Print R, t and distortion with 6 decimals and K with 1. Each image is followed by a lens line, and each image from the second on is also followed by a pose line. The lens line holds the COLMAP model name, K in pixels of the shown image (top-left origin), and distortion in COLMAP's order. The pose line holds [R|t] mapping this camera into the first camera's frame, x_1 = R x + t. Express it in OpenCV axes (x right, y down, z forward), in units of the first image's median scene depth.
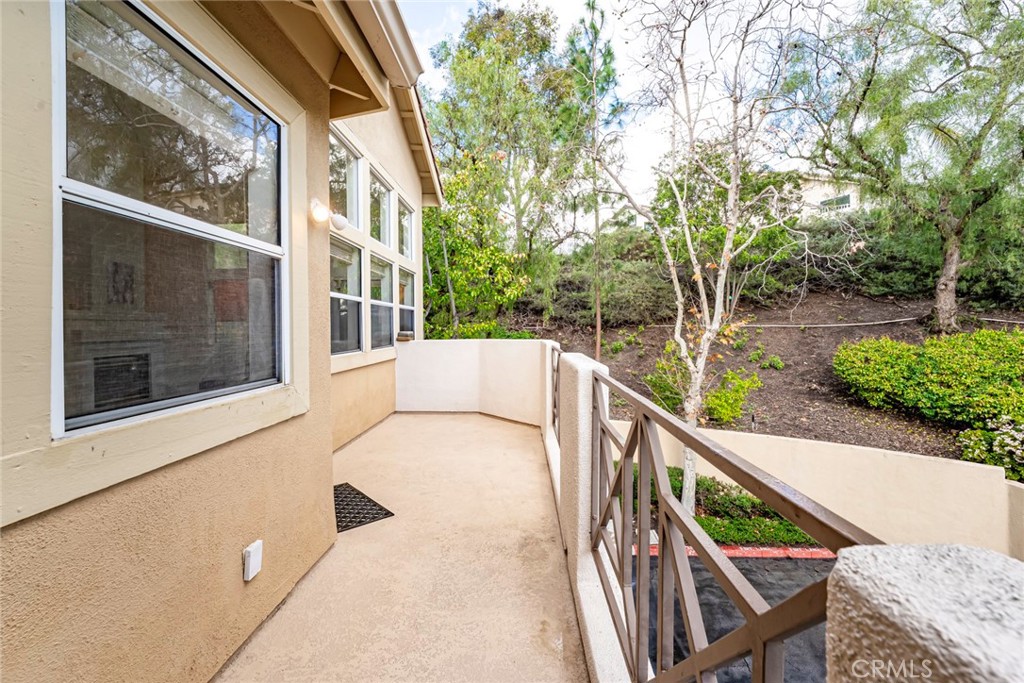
lens RADIAL K [[416.3, 0, 510.4], [0, 416.3, 330.5], [0, 0, 1]] dist [-0.014051, 0.002362]
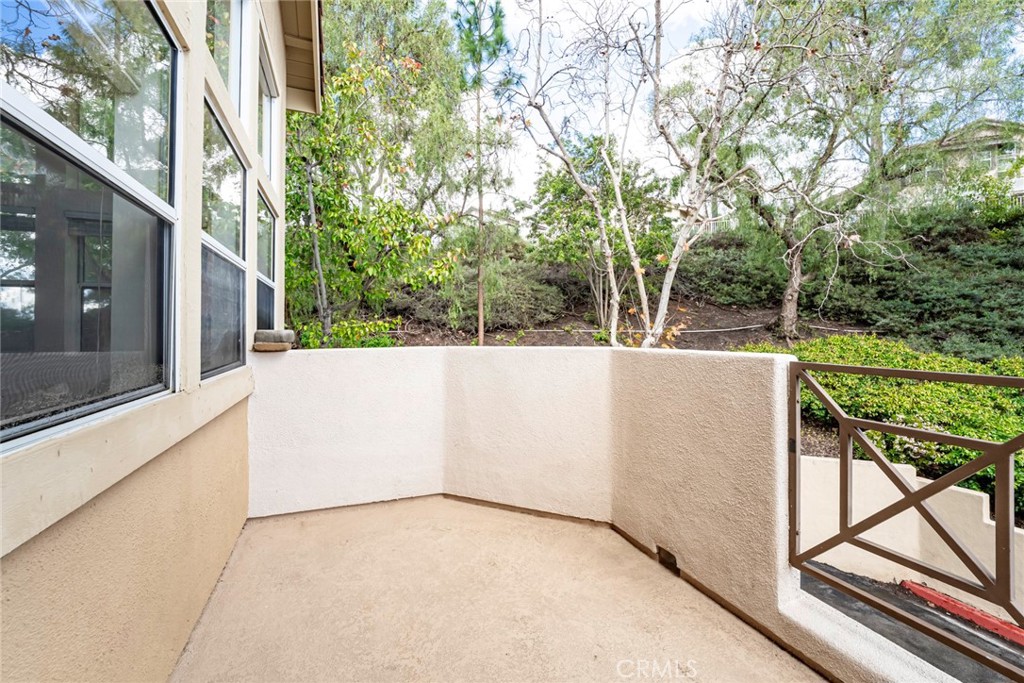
lens RADIAL K [[416.3, 0, 507.5], [0, 416.3, 326.5], [0, 0, 1]] dist [-0.014051, 0.002362]
pose [[0.914670, 0.013639, 0.403970, -0.107455], [-0.003698, 0.999671, -0.025380, 0.004559], [-0.404183, 0.021720, 0.914420, 0.265035]]
